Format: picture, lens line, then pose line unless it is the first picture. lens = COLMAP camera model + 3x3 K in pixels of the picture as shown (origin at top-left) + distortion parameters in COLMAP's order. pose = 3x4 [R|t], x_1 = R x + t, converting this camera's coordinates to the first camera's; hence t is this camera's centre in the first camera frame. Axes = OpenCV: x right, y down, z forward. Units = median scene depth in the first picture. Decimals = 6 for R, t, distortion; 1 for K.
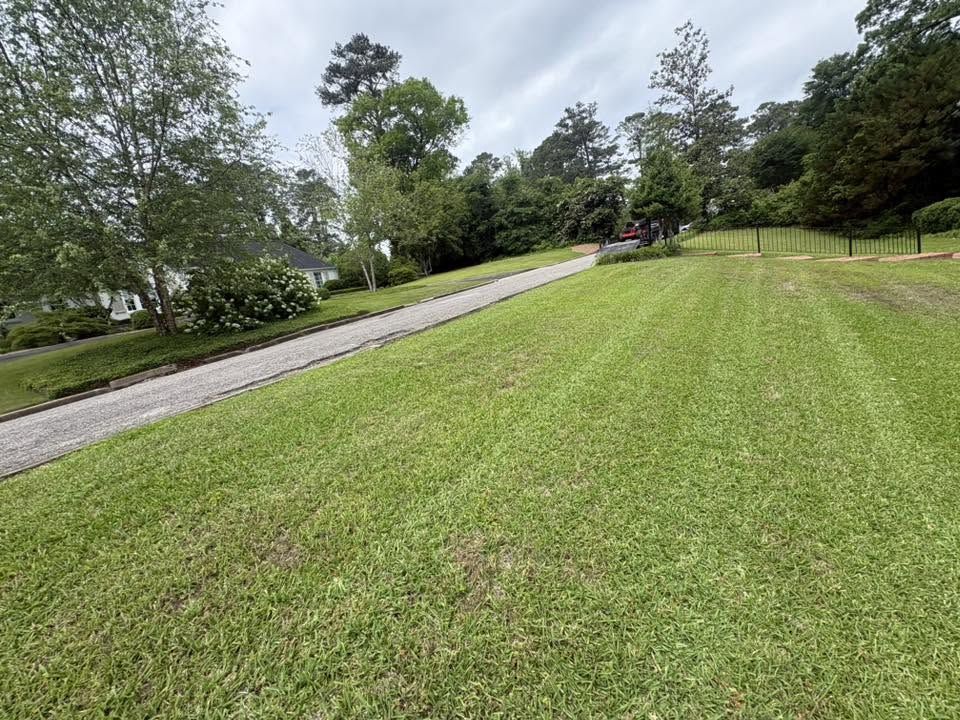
lens RADIAL K [[381.3, 0, 480.0], [0, 381.3, 361.5], [0, 0, 1]] dist [-0.003944, 0.000108]
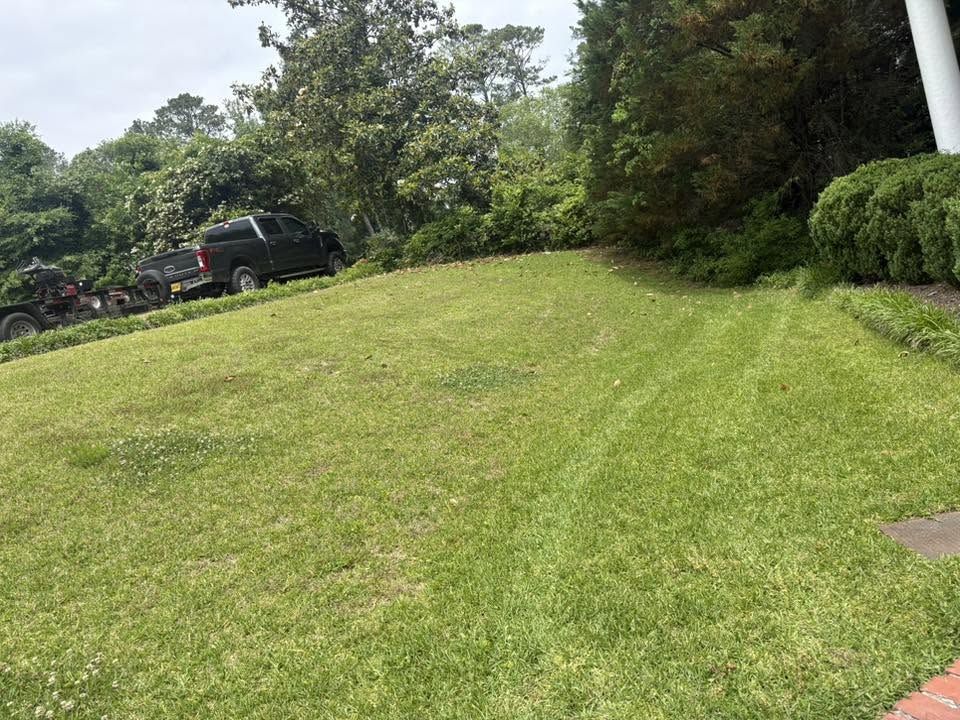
lens RADIAL K [[722.7, 0, 481.2], [0, 722.7, 361.2], [0, 0, 1]] dist [0.048537, -0.052886]
pose [[0.964536, -0.091889, 0.247439, 0.329735], [0.130091, 0.981175, -0.142733, -0.099764], [-0.229665, 0.169861, 0.958332, 0.231686]]
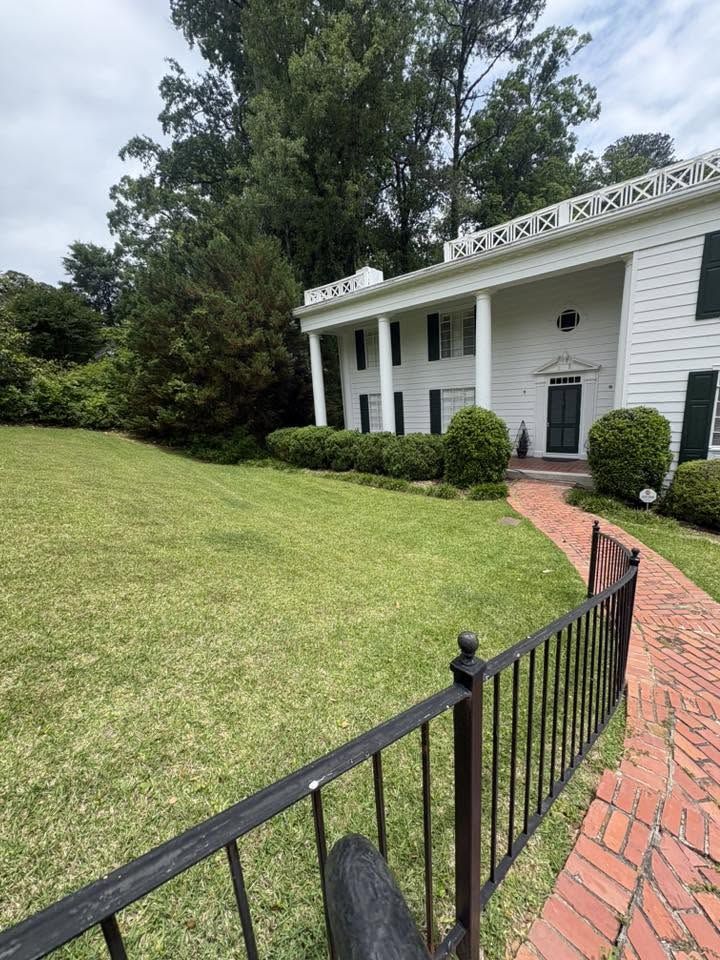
lens RADIAL K [[381.3, 0, 363.0], [0, 381.3, 481.3], [0, 0, 1]] dist [-0.003944, 0.000108]
pose [[0.240819, -0.042211, 0.969652, 0.199897], [0.195544, 0.980677, -0.005873, -0.119472], [-0.950668, 0.191024, 0.244420, 0.298169]]
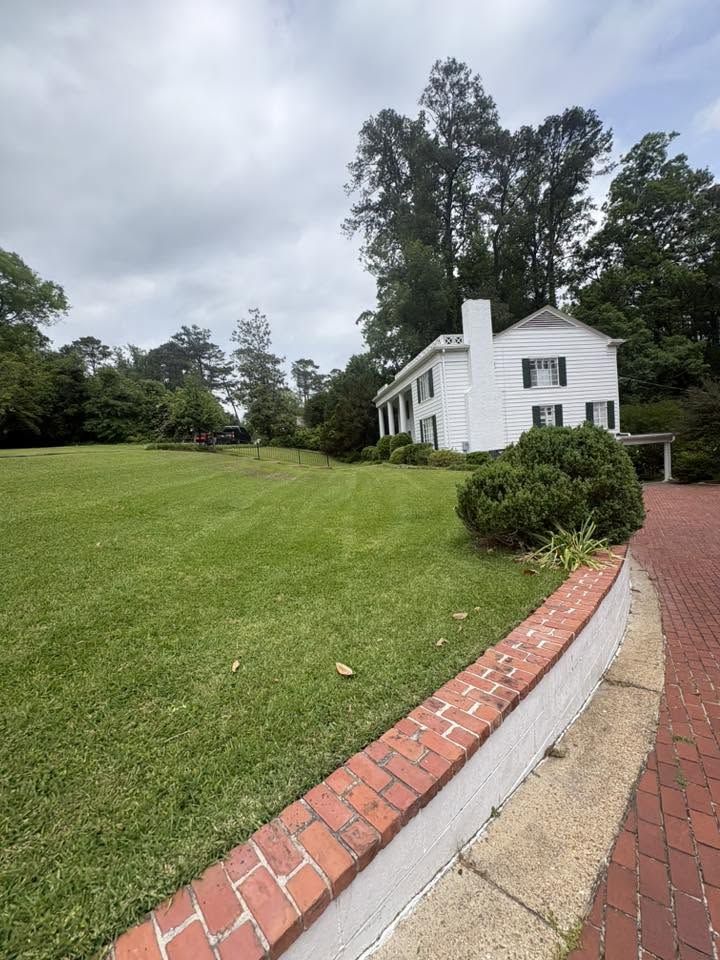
lens RADIAL K [[381.3, 0, 360.0], [0, 381.3, 479.2], [0, 0, 1]] dist [-0.003944, 0.000108]
pose [[0.793649, 0.097813, 0.600462, 0.026417], [0.039949, 0.976482, -0.211867, 0.055441], [-0.607063, 0.192135, 0.771076, -0.168727]]
